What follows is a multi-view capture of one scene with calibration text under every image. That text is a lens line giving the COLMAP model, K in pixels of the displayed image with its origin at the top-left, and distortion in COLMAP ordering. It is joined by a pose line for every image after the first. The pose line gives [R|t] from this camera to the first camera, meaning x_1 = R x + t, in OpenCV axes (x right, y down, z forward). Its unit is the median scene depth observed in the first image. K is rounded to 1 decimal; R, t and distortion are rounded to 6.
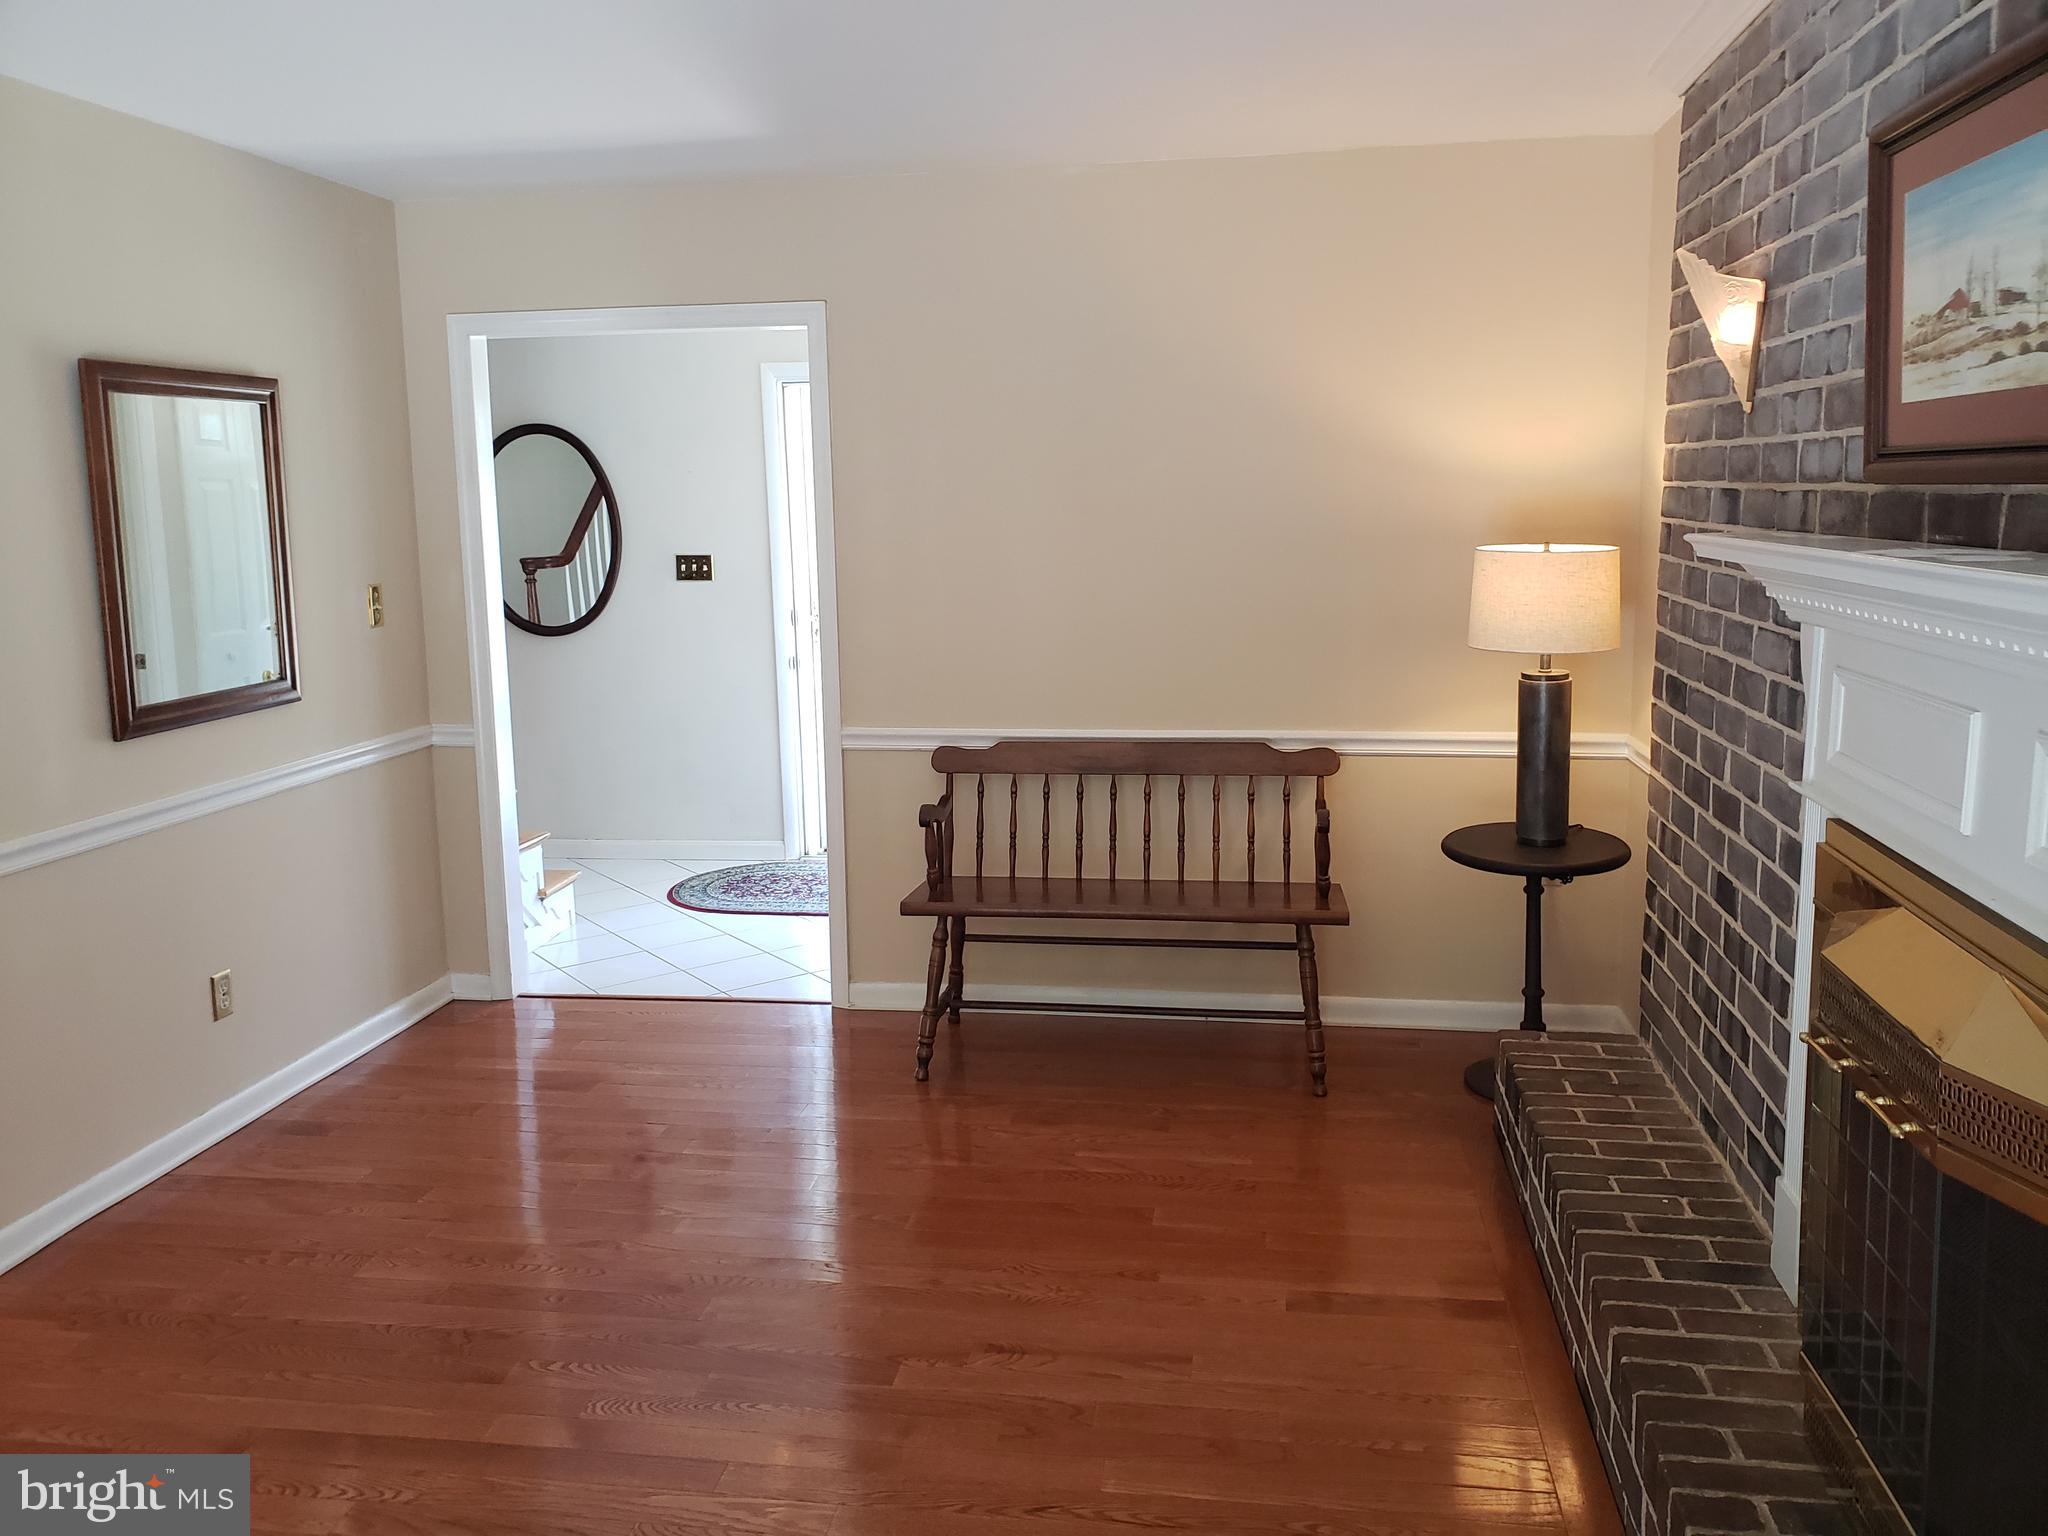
lens RADIAL K [[1623.8, 0, 1038.7], [0, 1623.8, 748.6], [0, 0, 1]] dist [0.027660, -0.003635]
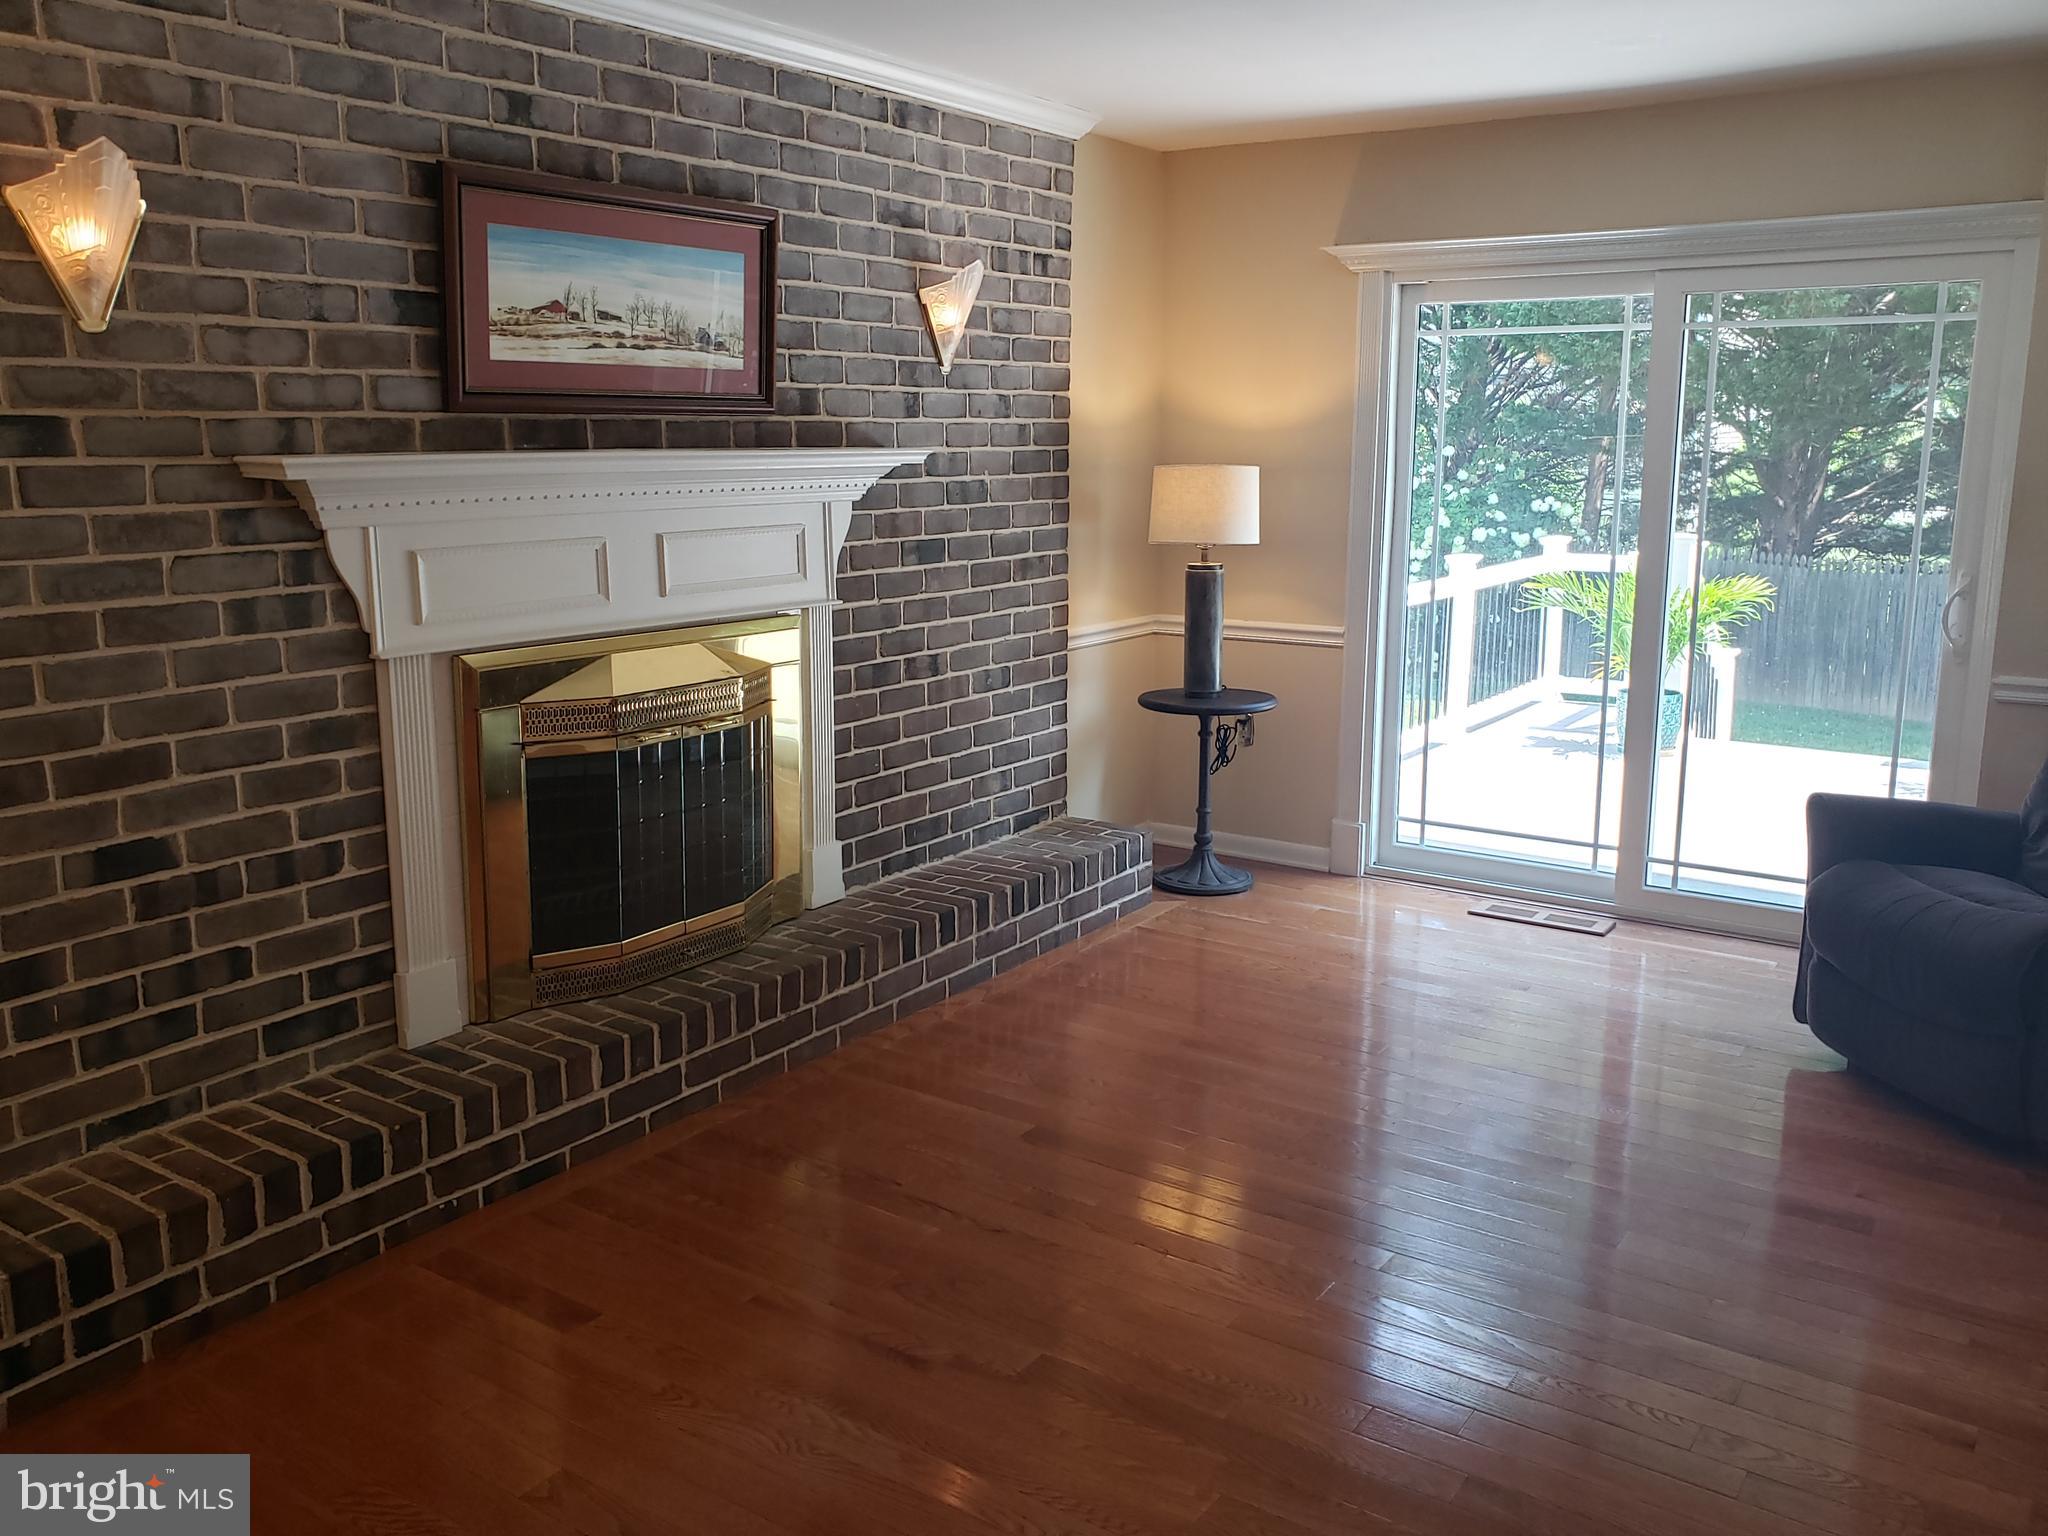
lens RADIAL K [[1725.2, 0, 1019.0], [0, 1725.2, 724.7], [0, 0, 1]] dist [0.021084, 0.031863]
pose [[-0.903736, -0.068429, 0.422585, -0.610894], [0.074767, 0.946739, 0.313202, -0.350383], [-0.421510, 0.314648, -0.850486, 2.224466]]
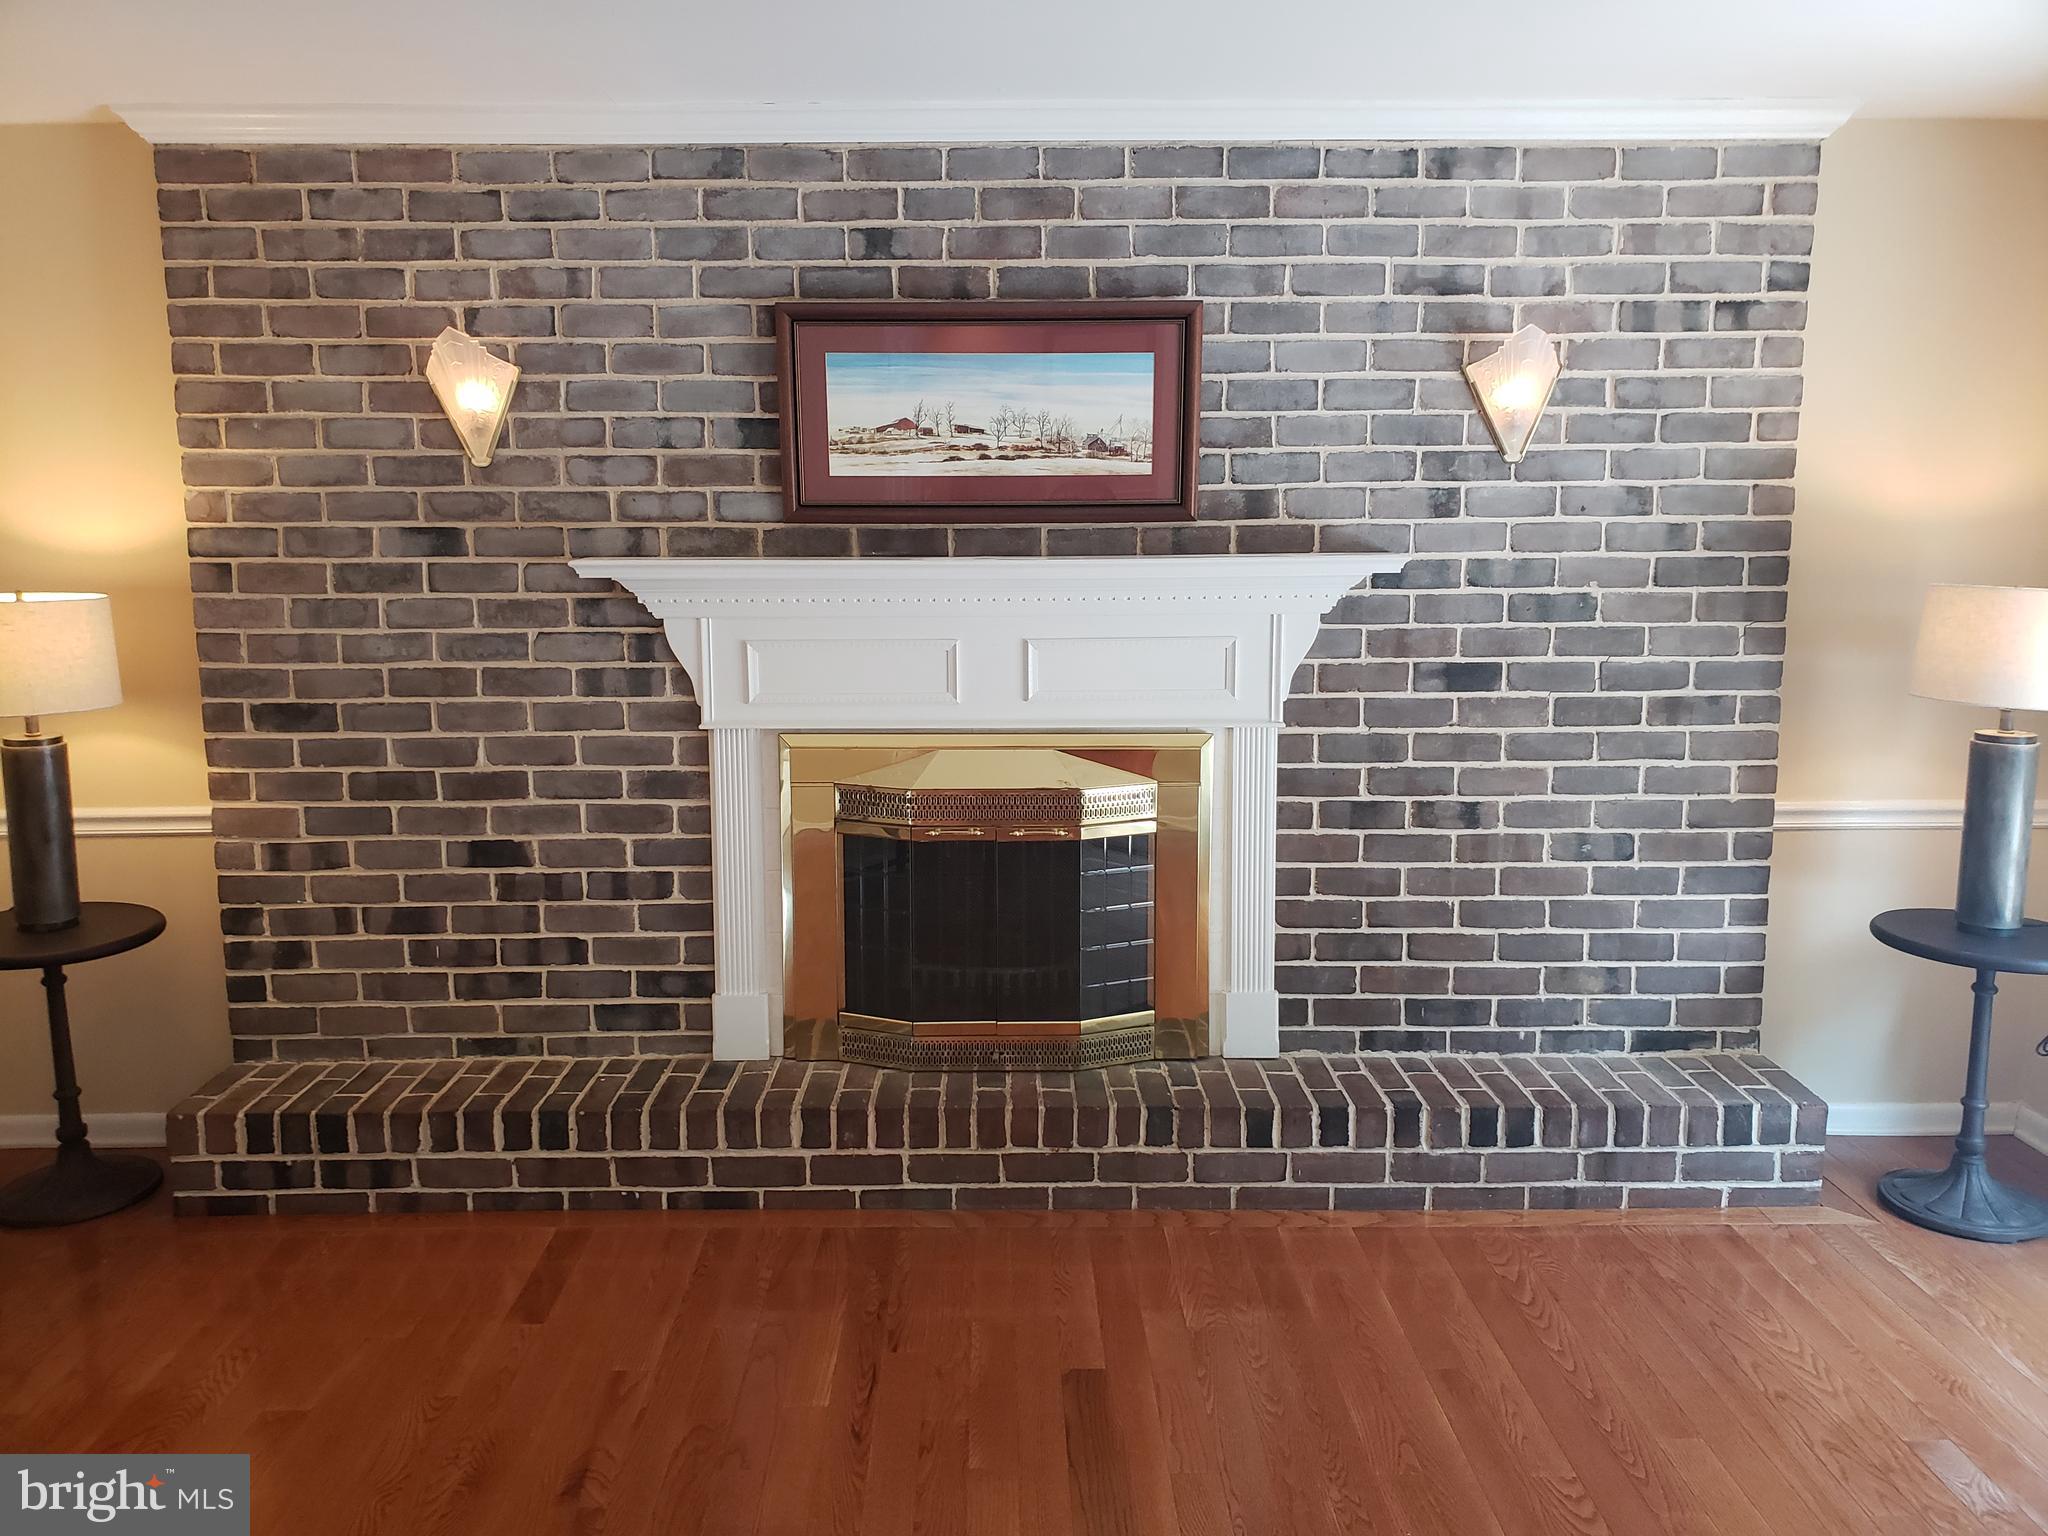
lens RADIAL K [[1623.8, 0, 1020.9], [0, 1623.8, 745.4], [0, 0, 1]] dist [0.027660, -0.003635]
pose [[-0.160461, -0.138209, 0.977318, -1.168080], [0.166029, 0.972261, 0.164753, -0.178051], [-0.972978, 0.188700, -0.133063, 1.058964]]
